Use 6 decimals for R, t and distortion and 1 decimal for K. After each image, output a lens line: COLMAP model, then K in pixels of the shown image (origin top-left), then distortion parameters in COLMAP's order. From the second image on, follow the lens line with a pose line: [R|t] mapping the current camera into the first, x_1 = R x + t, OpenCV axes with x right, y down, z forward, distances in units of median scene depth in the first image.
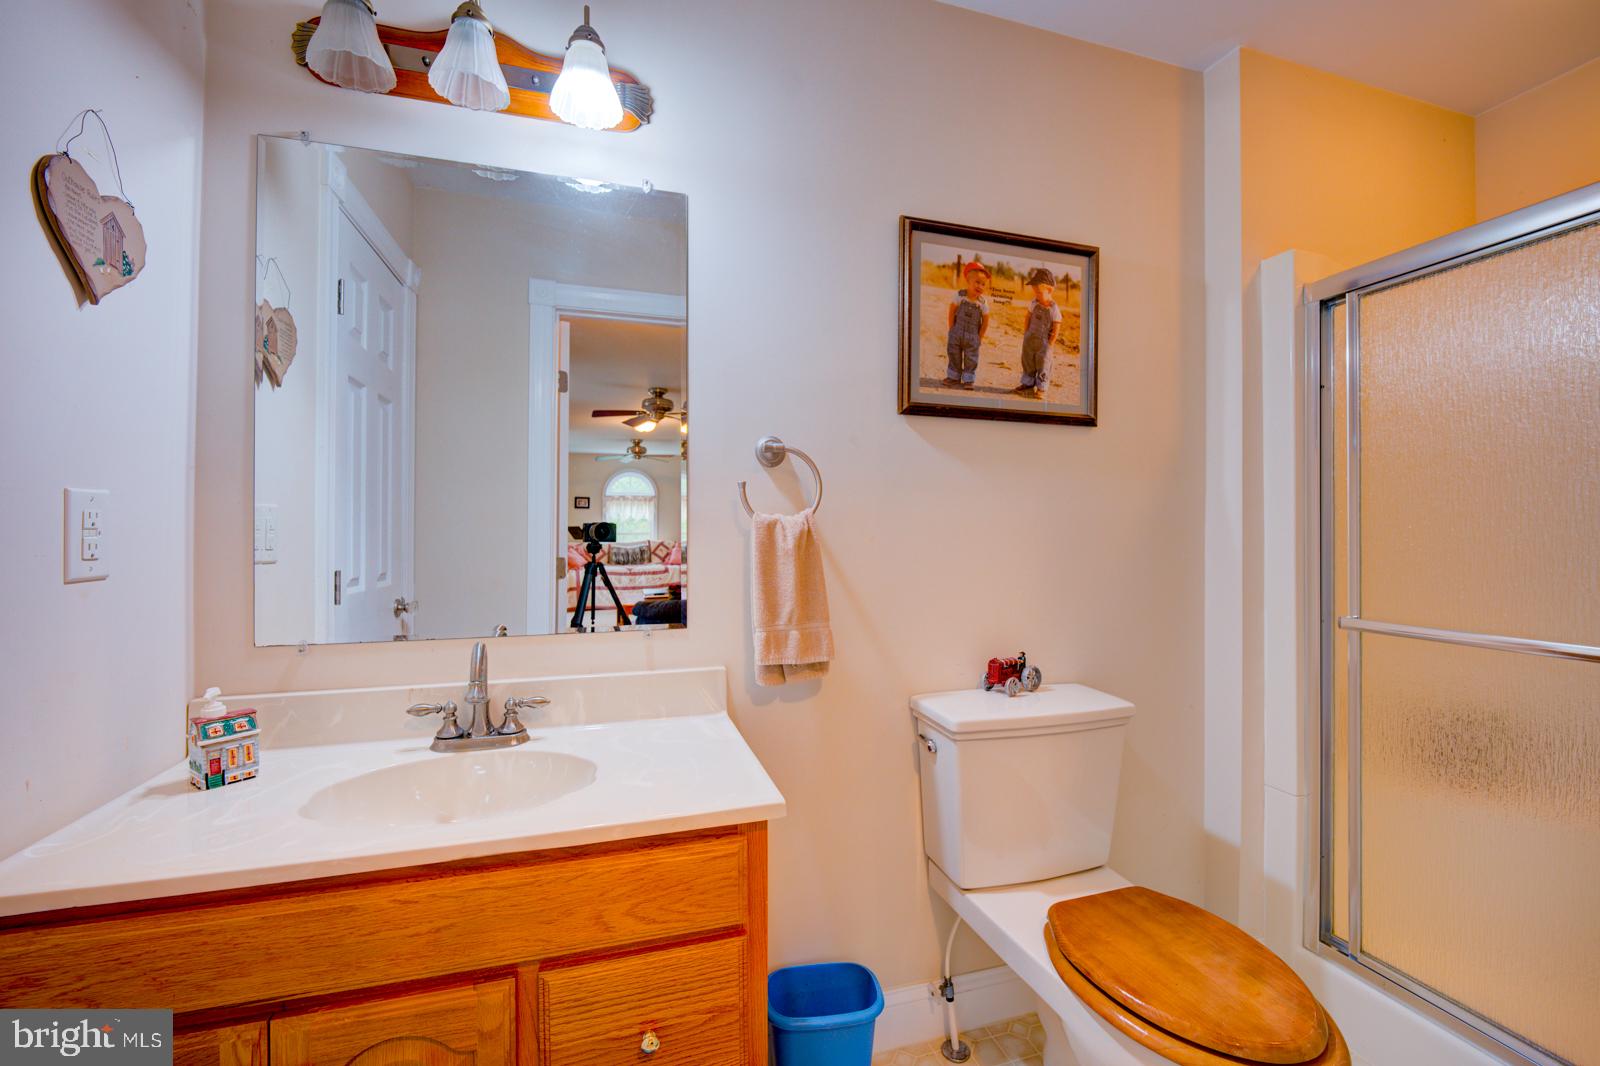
lens RADIAL K [[645.2, 0, 800.6], [0, 645.2, 529.2], [0, 0, 1]] dist [-0.005337, -0.003689]
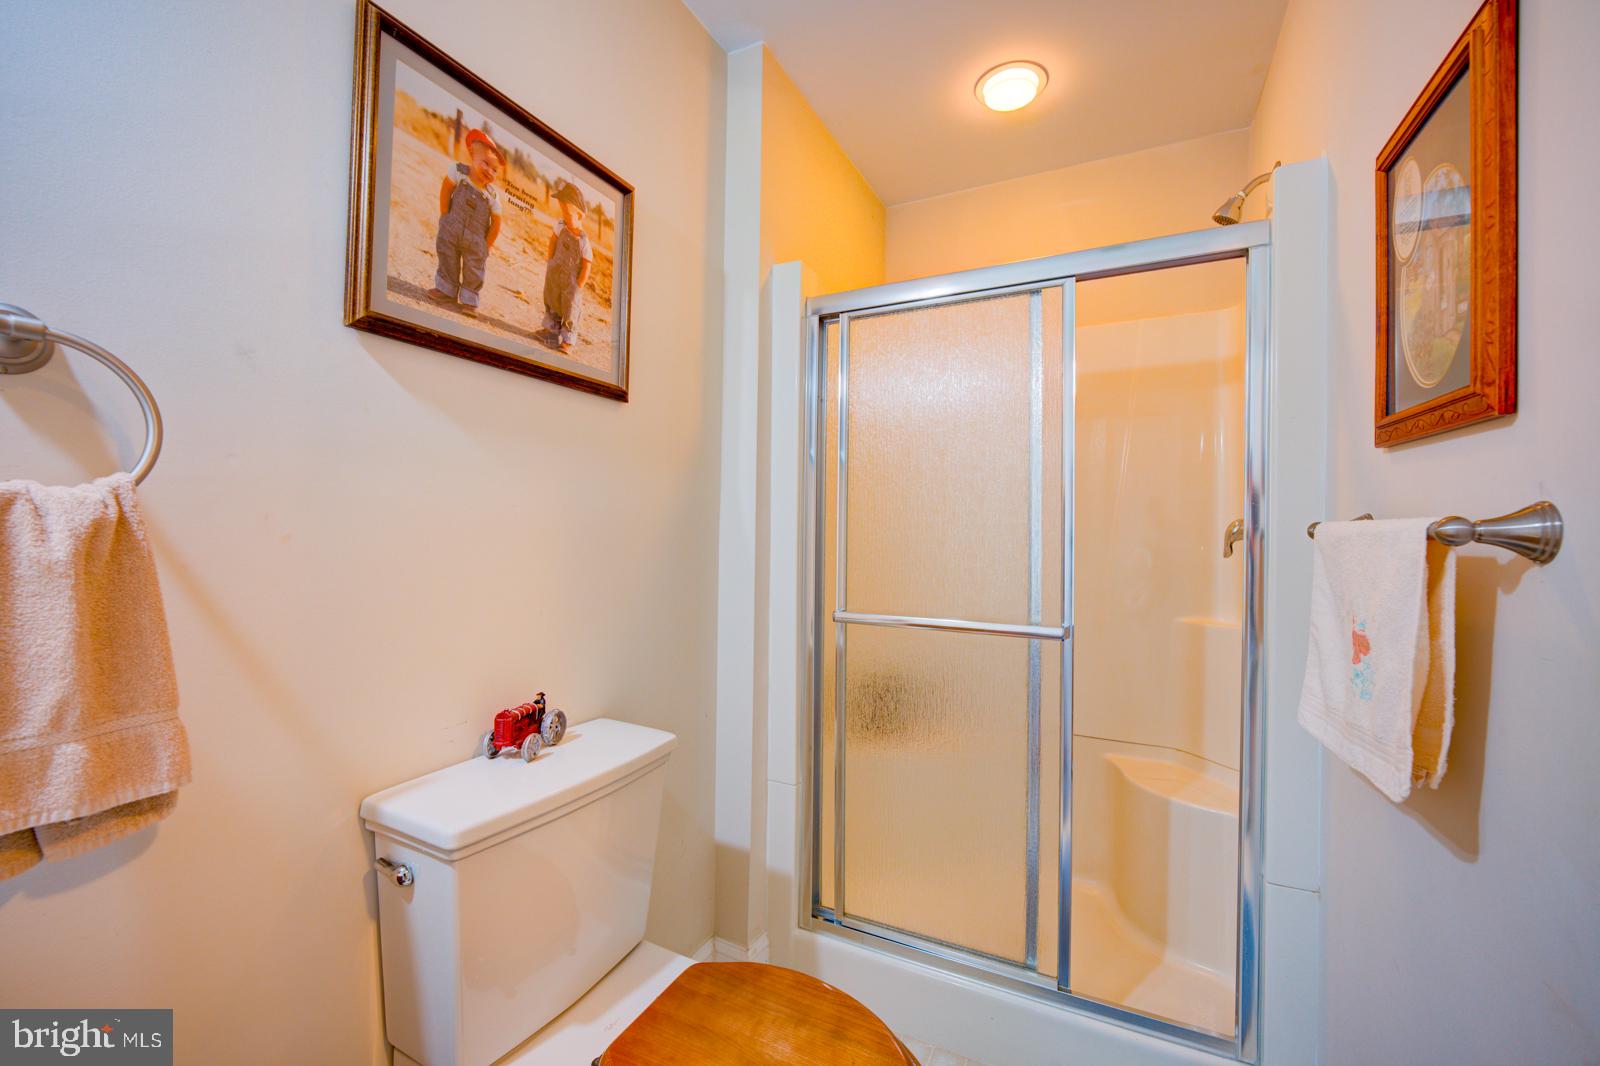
lens RADIAL K [[645.2, 0, 800.6], [0, 645.2, 529.2], [0, 0, 1]] dist [-0.005337, -0.003689]
pose [[0.687449, 0.012726, 0.726121, 0.013533], [-0.017433, 0.999848, -0.001019, 0.000661], [-0.726023, -0.011958, 0.687567, 0.283513]]
